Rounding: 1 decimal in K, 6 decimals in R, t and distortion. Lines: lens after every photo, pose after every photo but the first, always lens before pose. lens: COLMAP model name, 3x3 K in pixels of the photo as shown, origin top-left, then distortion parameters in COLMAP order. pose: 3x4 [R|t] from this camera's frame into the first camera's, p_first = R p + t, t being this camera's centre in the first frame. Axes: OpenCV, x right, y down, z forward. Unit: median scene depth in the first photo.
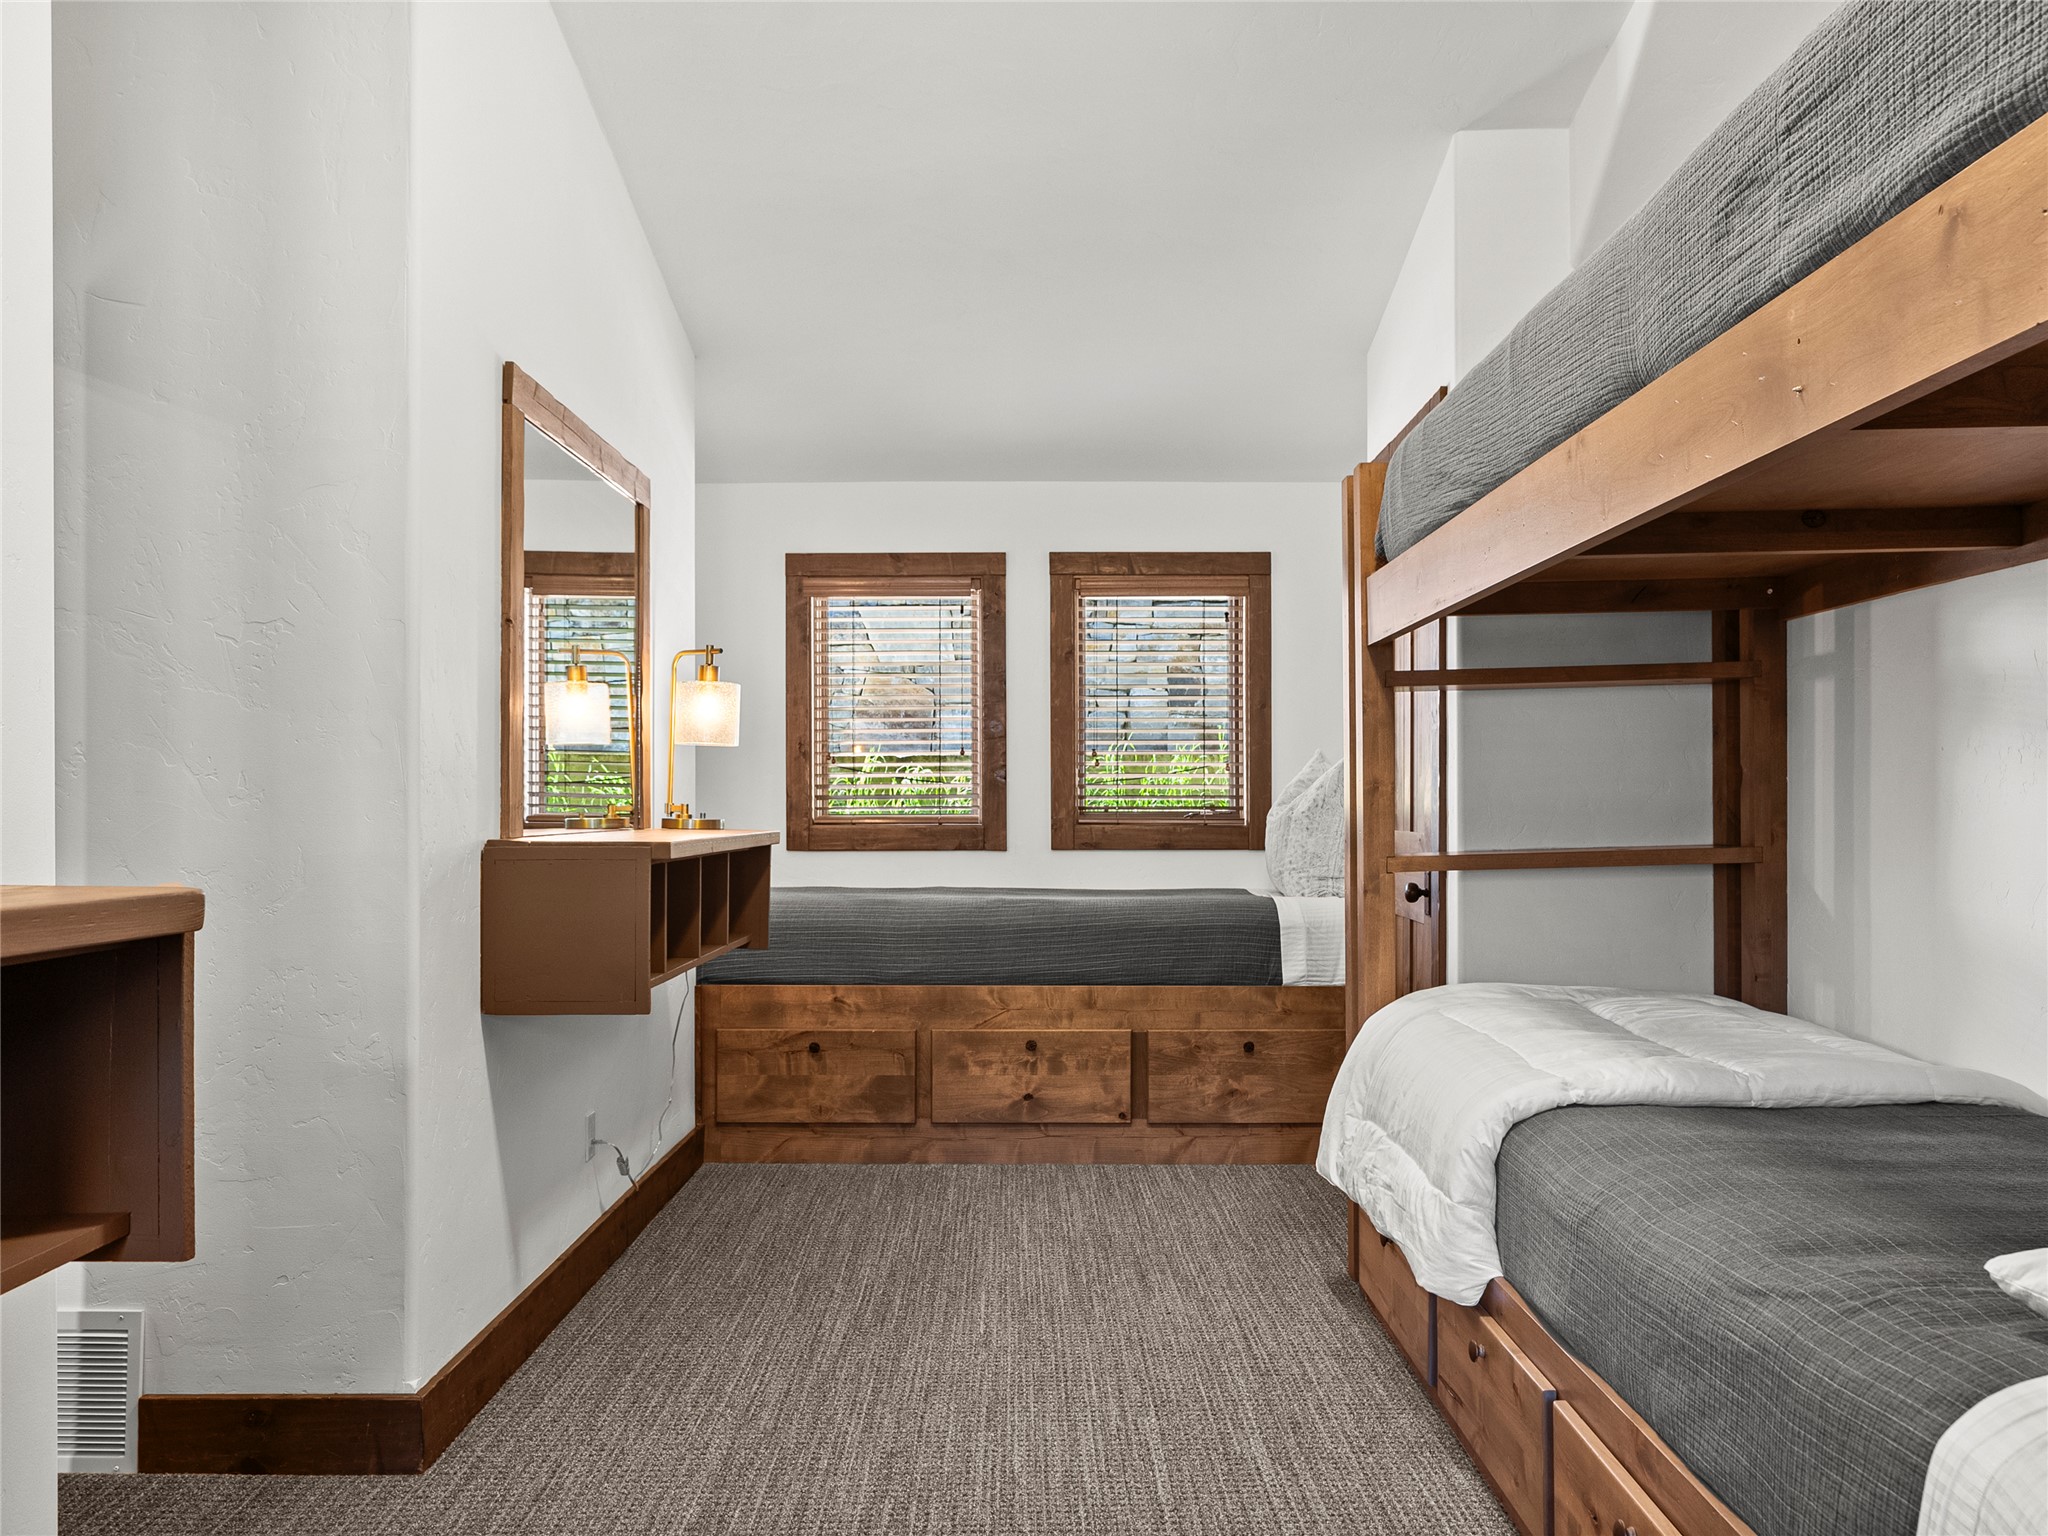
lens RADIAL K [[1629.0, 0, 1024.0], [0, 1629.0, 768.0], [0, 0, 1]] dist [-0.006652, 0.011279]
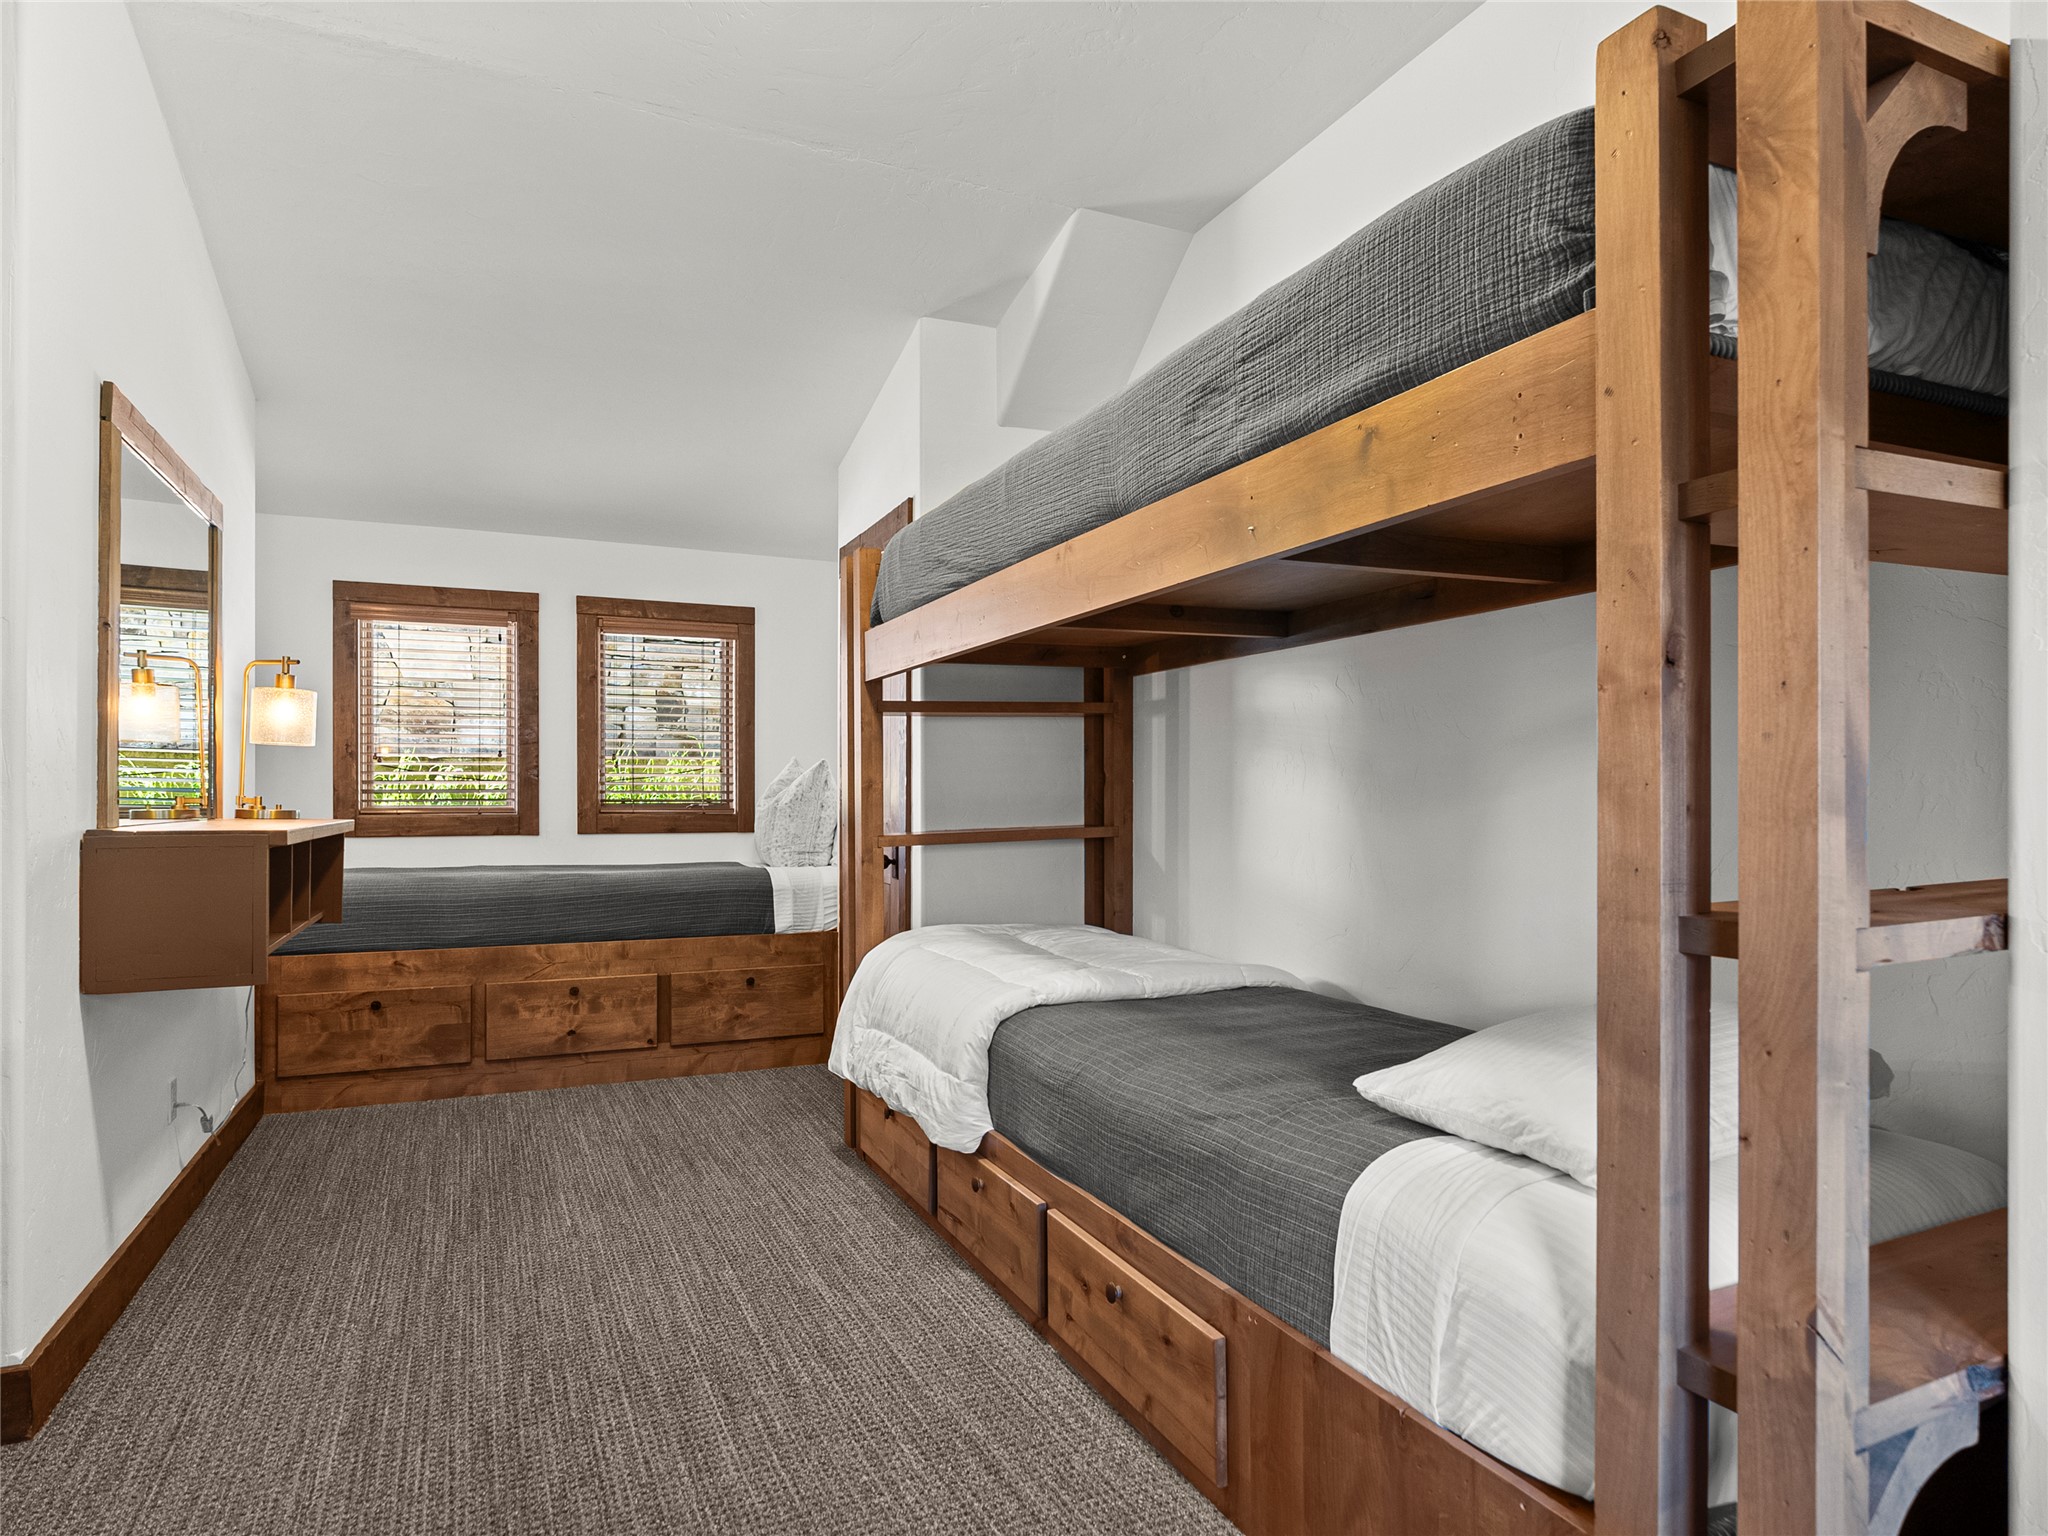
lens RADIAL K [[1203.8, 0, 1029.7], [0, 1203.8, 772.8], [0, 0, 1]] dist [-0.016035, 0.007906]
pose [[0.902284, 0.010245, 0.431020, -0.096075], [-0.010717, 0.999942, -0.001332, 0.001236], [-0.431008, -0.003417, 0.902342, 0.028373]]
